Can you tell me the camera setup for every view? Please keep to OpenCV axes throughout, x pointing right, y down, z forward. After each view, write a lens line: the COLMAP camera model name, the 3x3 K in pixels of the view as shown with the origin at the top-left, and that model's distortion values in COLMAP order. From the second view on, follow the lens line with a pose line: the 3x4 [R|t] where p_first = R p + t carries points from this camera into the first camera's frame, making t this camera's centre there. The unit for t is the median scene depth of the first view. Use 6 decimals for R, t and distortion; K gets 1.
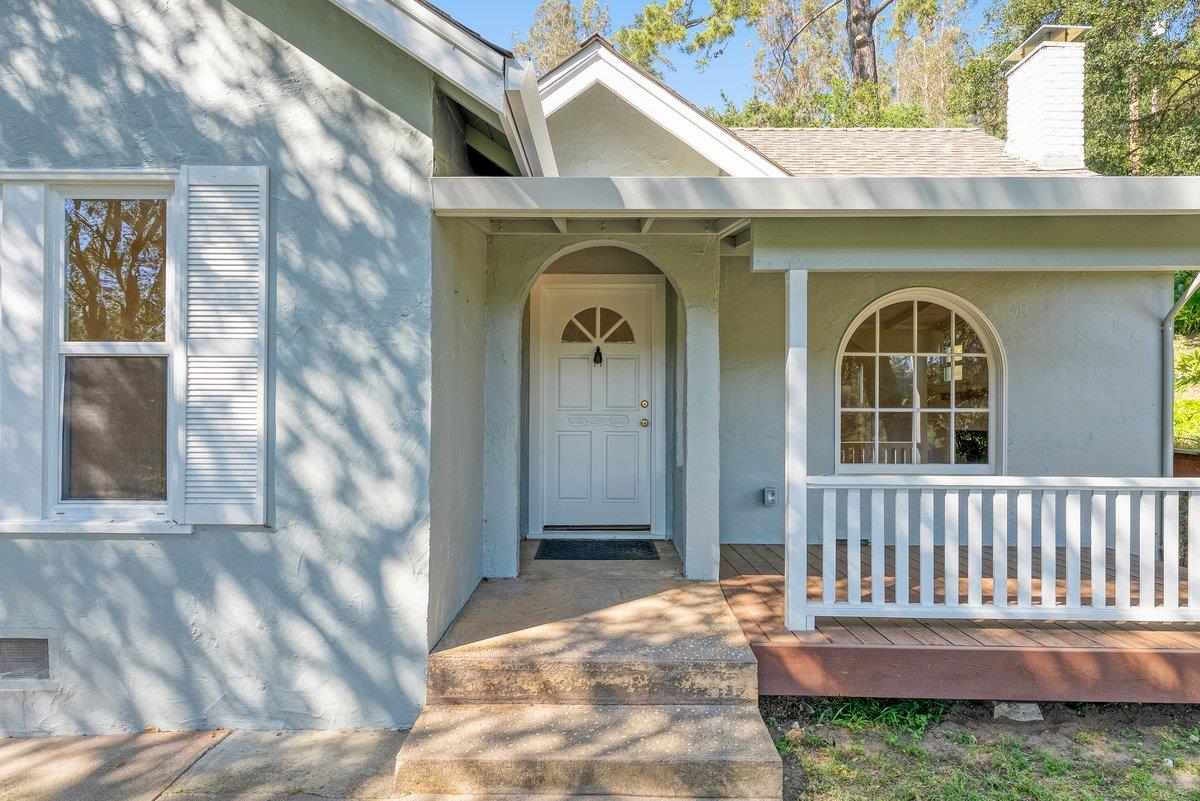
lens RADIAL K [[570.8, 0, 600.0], [0, 570.8, 400.5], [0, 0, 1]] dist [-0.002763, -0.000284]
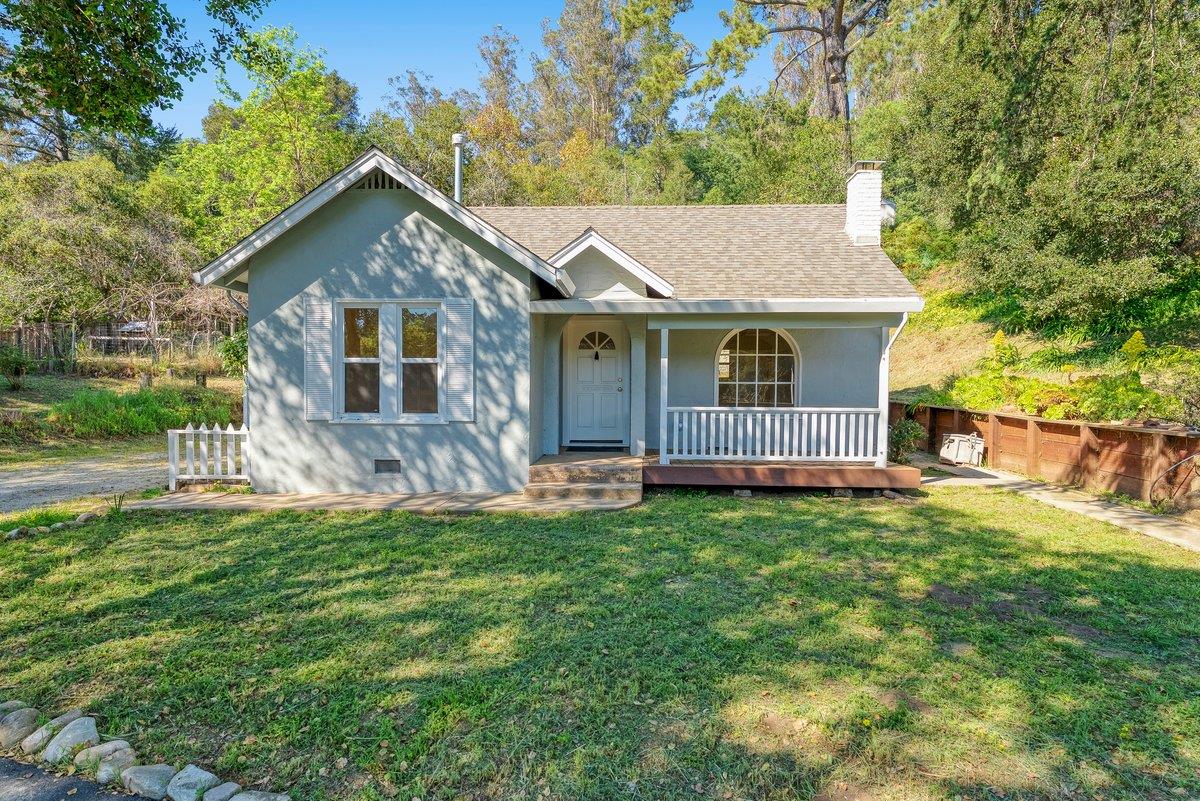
lens RADIAL K [[570.8, 0, 600.0], [0, 570.8, 400.5], [0, 0, 1]] dist [-0.002763, -0.000284]
pose [[0.998544, 0.002786, -0.053880, 0.116737], [-0.000542, 0.999133, 0.041625, -0.005756], [0.053949, -0.041535, 0.997679, -1.009186]]
